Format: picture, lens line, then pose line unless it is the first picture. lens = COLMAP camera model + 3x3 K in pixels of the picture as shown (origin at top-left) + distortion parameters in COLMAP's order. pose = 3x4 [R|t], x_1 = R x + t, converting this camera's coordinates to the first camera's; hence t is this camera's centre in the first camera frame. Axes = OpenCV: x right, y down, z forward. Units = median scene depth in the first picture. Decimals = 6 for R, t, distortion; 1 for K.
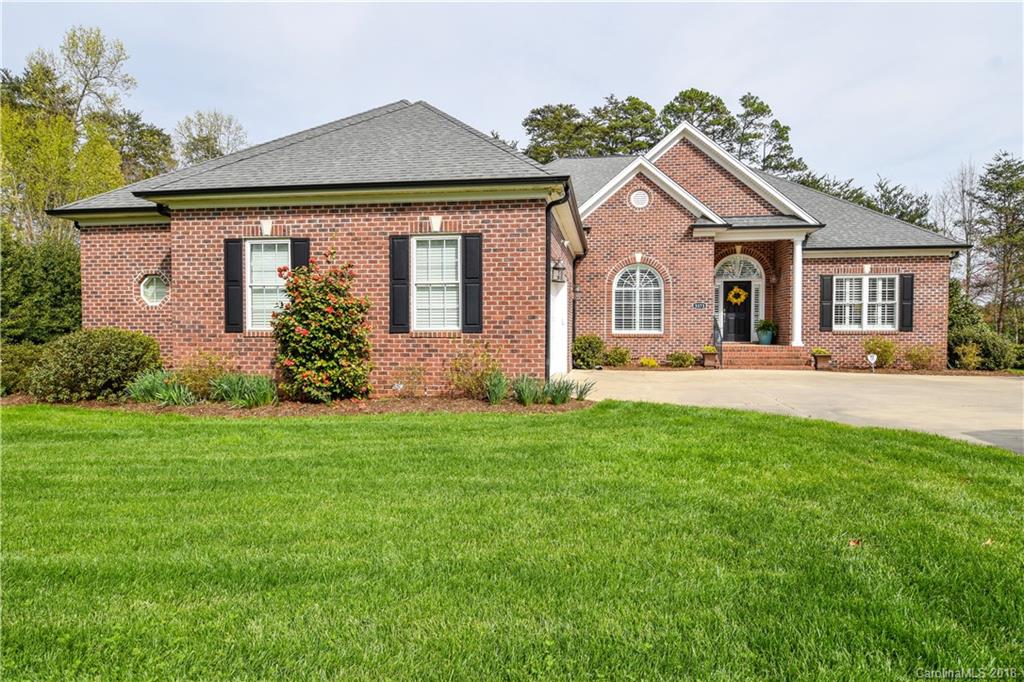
lens RADIAL K [[623.5, 0, 512.0], [0, 623.5, 341.0], [0, 0, 1]] dist [0.001601, -0.000049]
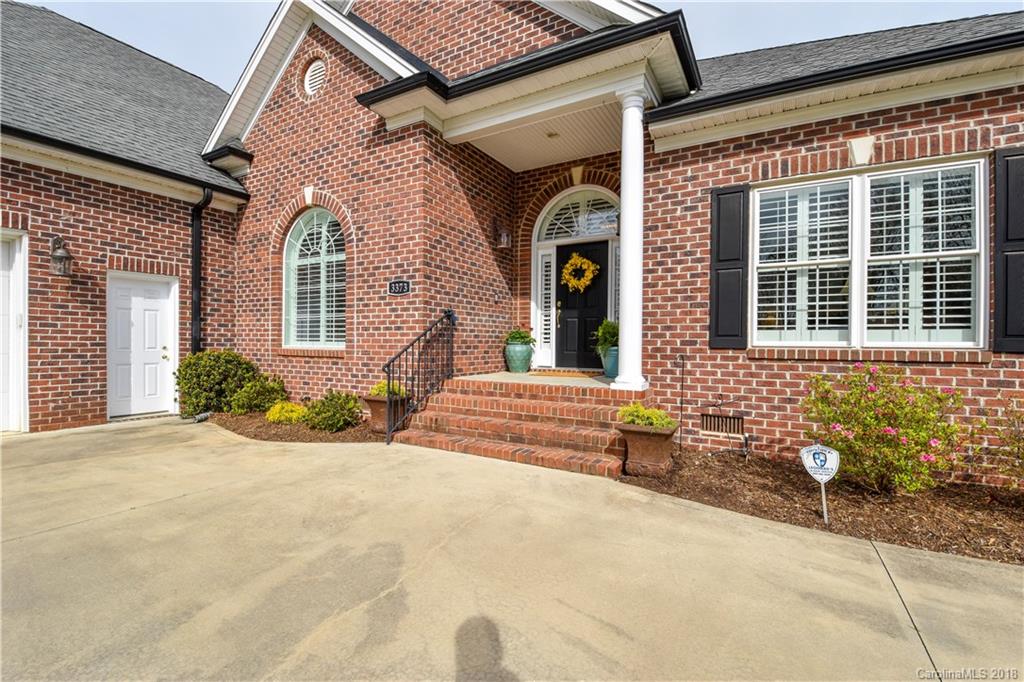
lens RADIAL K [[450.7, 0, 512.3], [0, 450.7, 344.8], [0, 0, 1]] dist [0.010769, -0.019007]
pose [[0.936621, 0.009385, -0.350220, 0.479959], [-0.014217, 0.999836, -0.011227, -0.013362], [0.350057, 0.015495, 0.936600, 0.722165]]
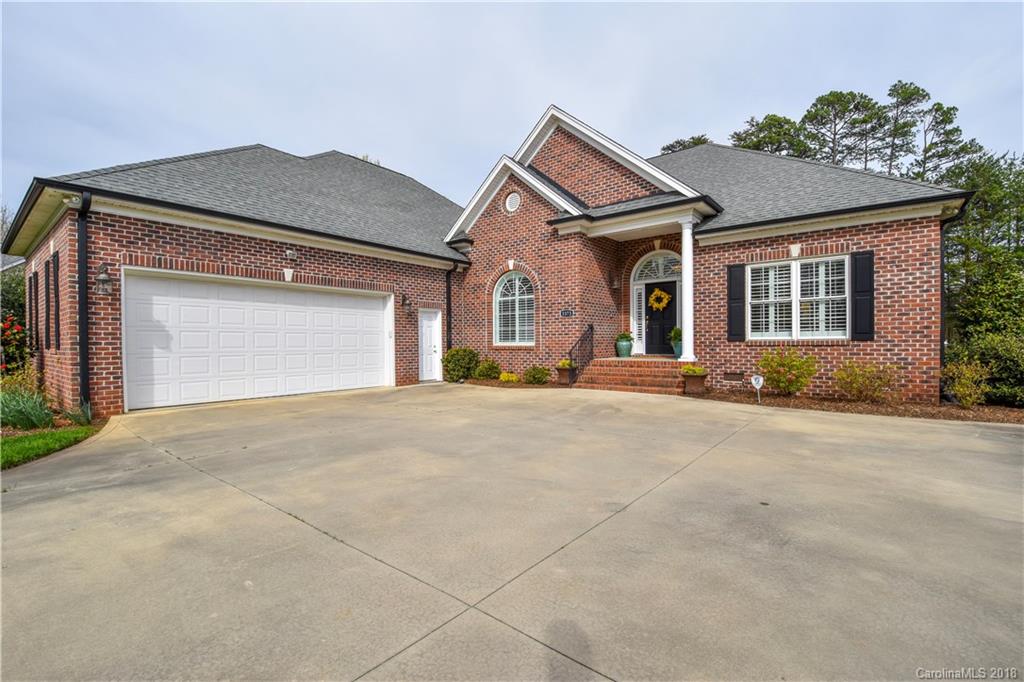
lens RADIAL K [[450.7, 0, 512.3], [0, 450.7, 344.8], [0, 0, 1]] dist [0.010769, -0.019007]
pose [[0.875352, -0.005077, -0.483460, 0.530931], [0.001470, 0.999968, -0.007839, -0.007720], [0.483484, 0.006151, 0.875331, 0.407806]]
